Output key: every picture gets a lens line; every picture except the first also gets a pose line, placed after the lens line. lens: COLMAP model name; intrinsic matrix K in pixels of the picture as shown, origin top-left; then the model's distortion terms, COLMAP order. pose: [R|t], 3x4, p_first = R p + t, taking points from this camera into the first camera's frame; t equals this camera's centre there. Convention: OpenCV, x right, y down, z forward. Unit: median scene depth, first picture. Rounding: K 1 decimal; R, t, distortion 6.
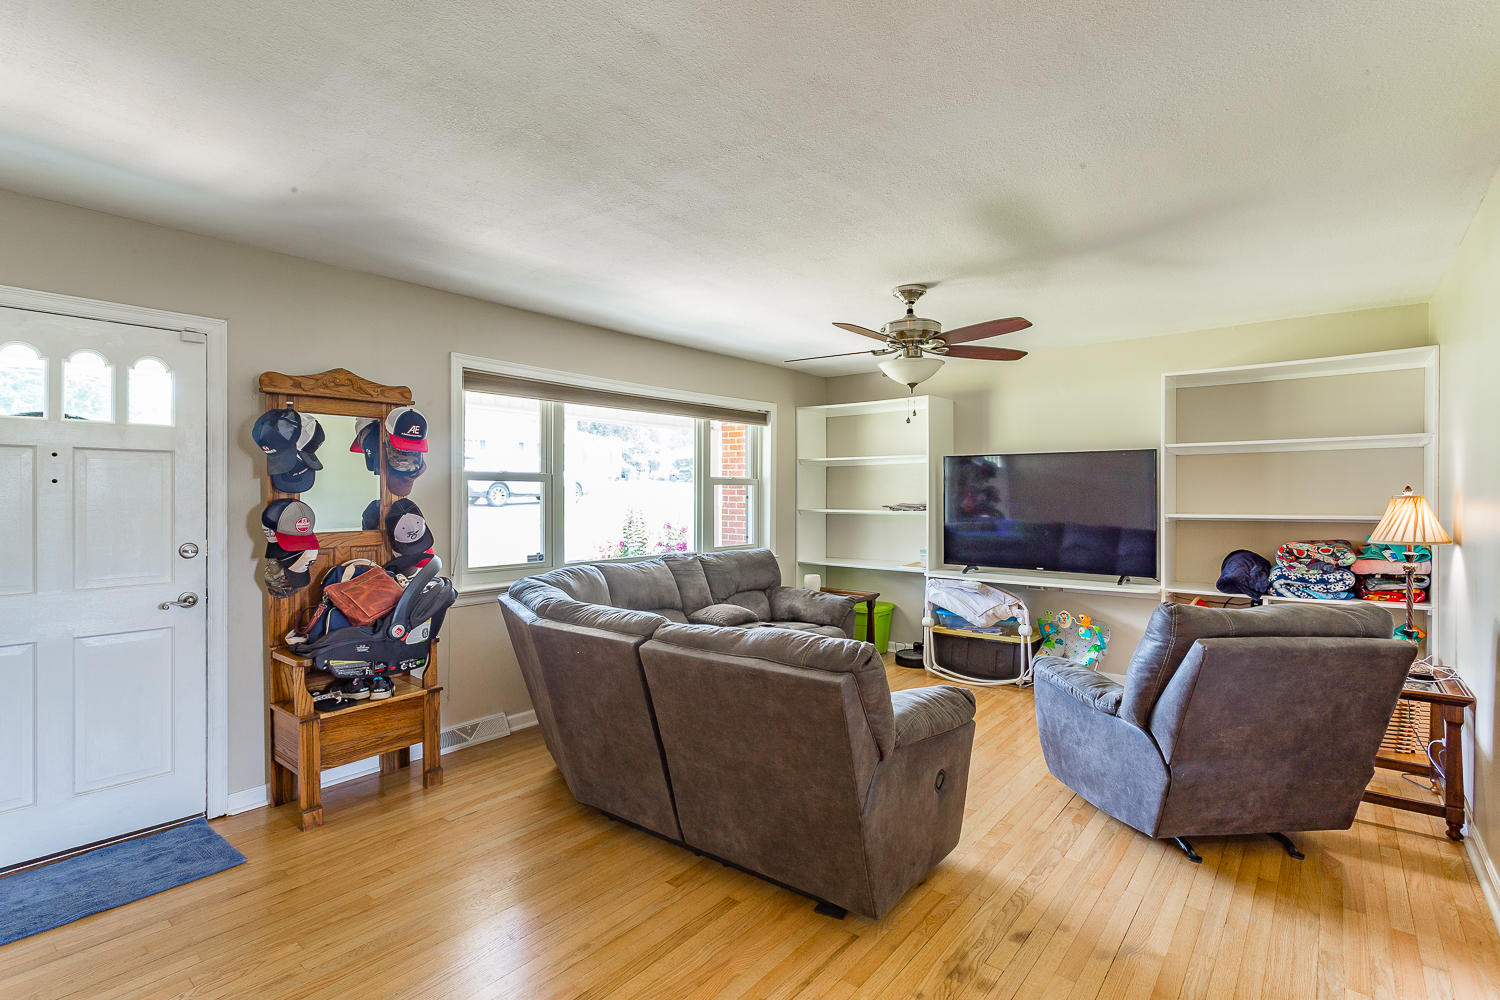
lens RADIAL K [[723.1, 0, 751.2], [0, 723.1, 494.3], [0, 0, 1]] dist [0.000966, 0.004913]
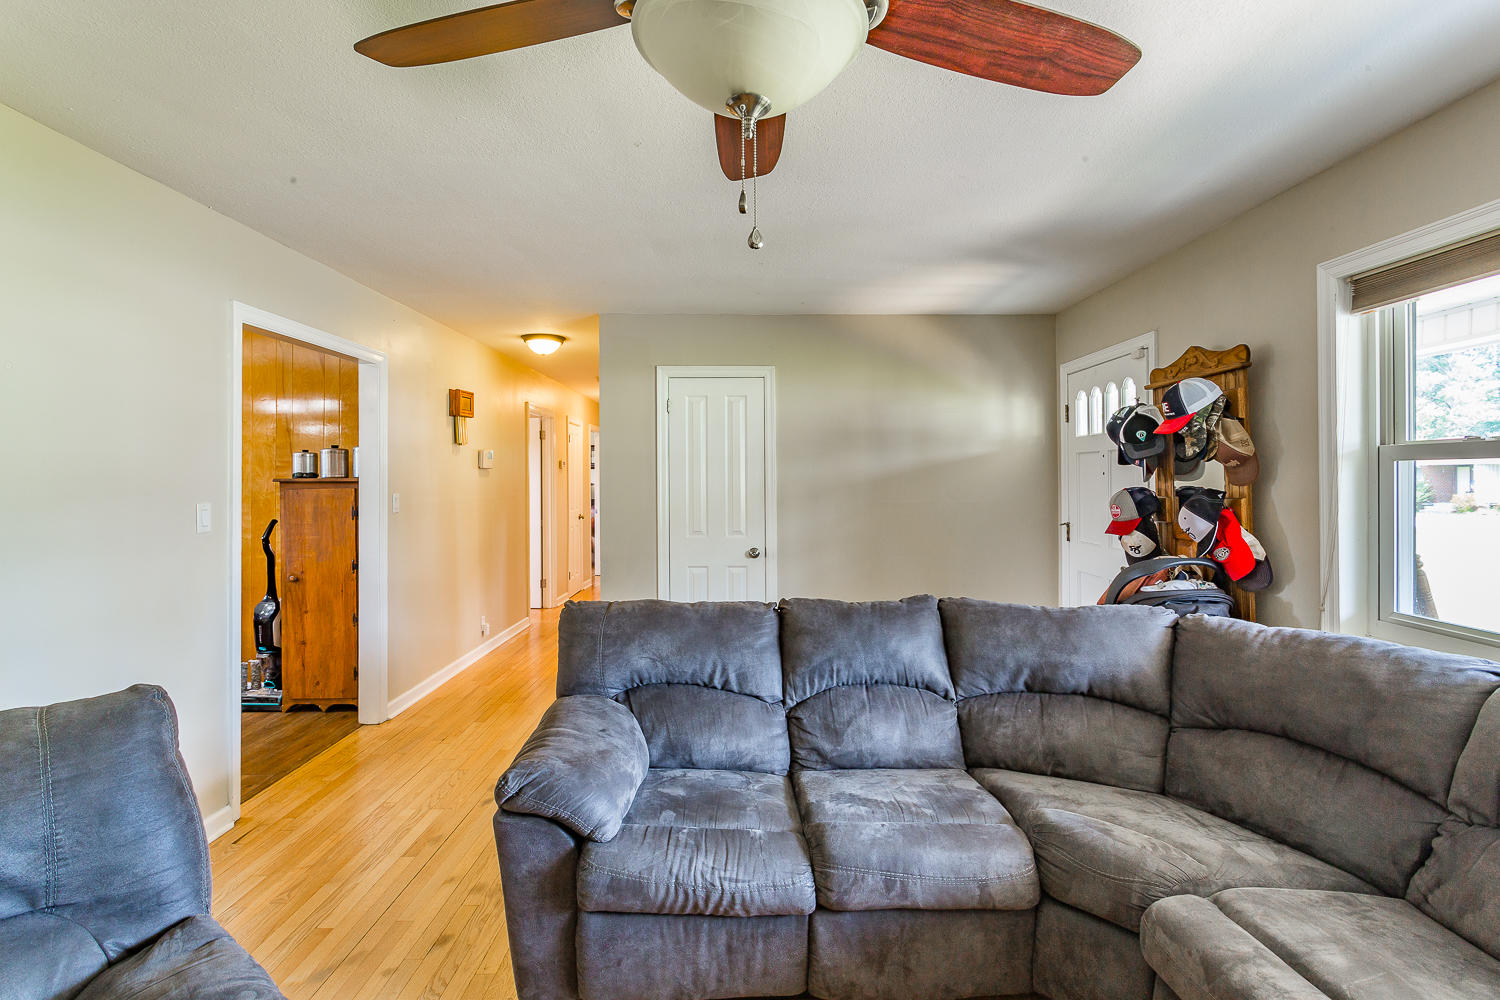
lens RADIAL K [[723.1, 0, 746.5], [0, 723.1, 480.0], [0, 0, 1]] dist [0.000966, 0.004913]
pose [[-0.778454, -0.002488, -0.627697, 0.361947], [-0.003762, 0.999993, 0.000702, -0.002127], [0.627690, 0.002907, -0.778458, 1.093588]]
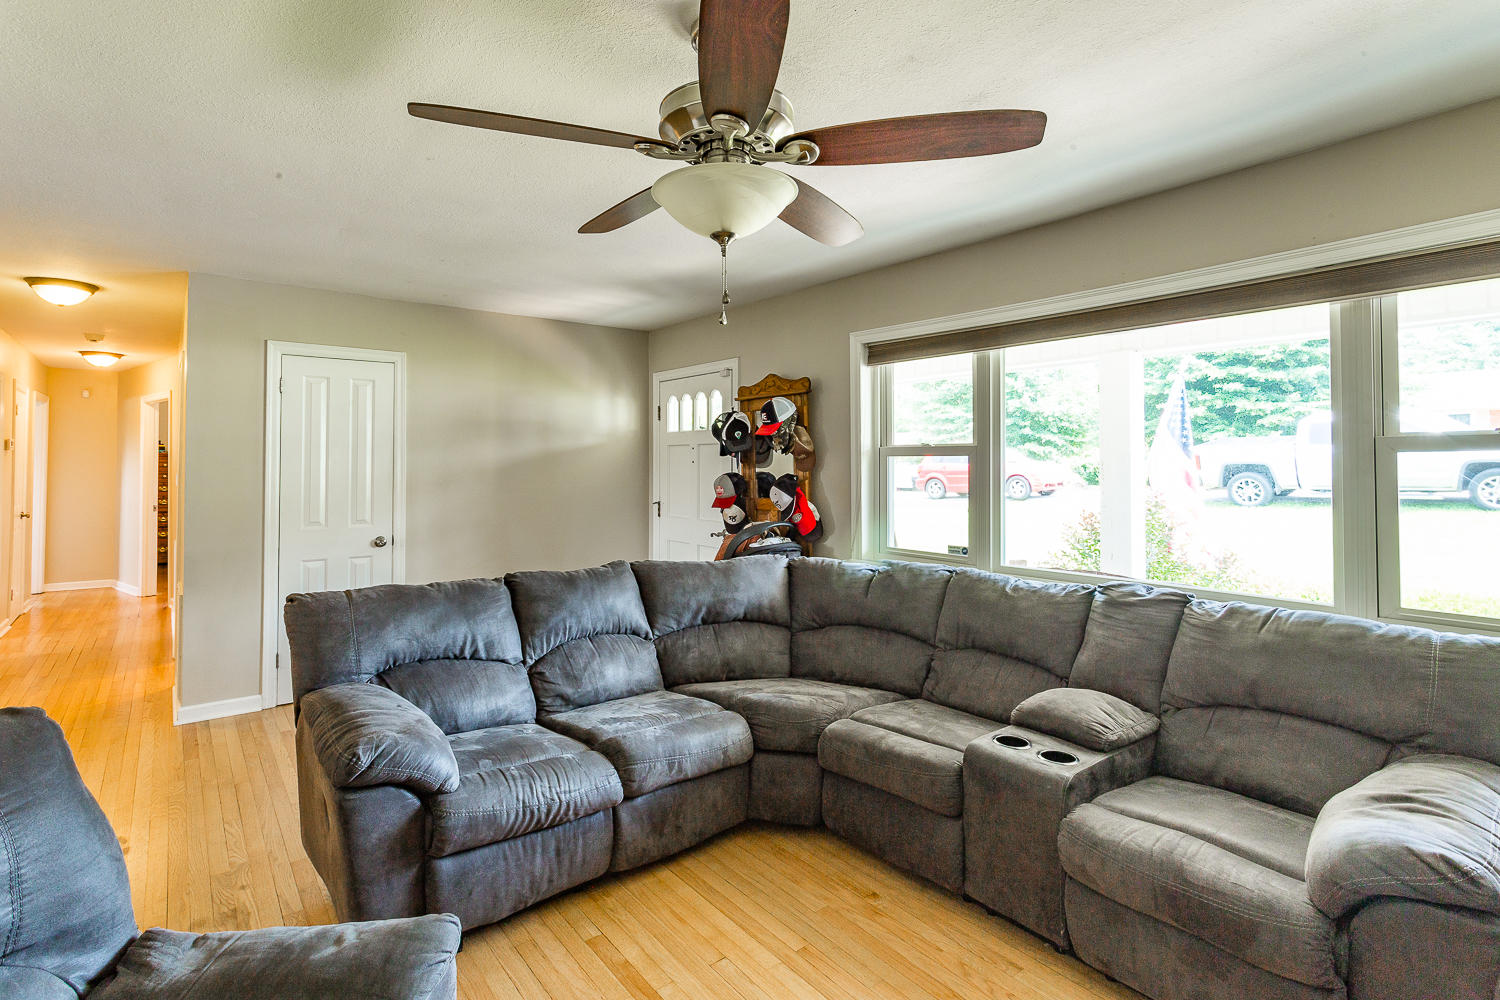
lens RADIAL K [[723.1, 0, 721.5], [0, 723.1, 462.3], [0, 0, 1]] dist [0.000966, 0.004913]
pose [[-0.252492, -0.009733, -0.967550, 0.579398], [-0.005200, 0.999949, -0.008702, -0.001626], [0.967585, 0.002834, -0.252530, 0.999374]]
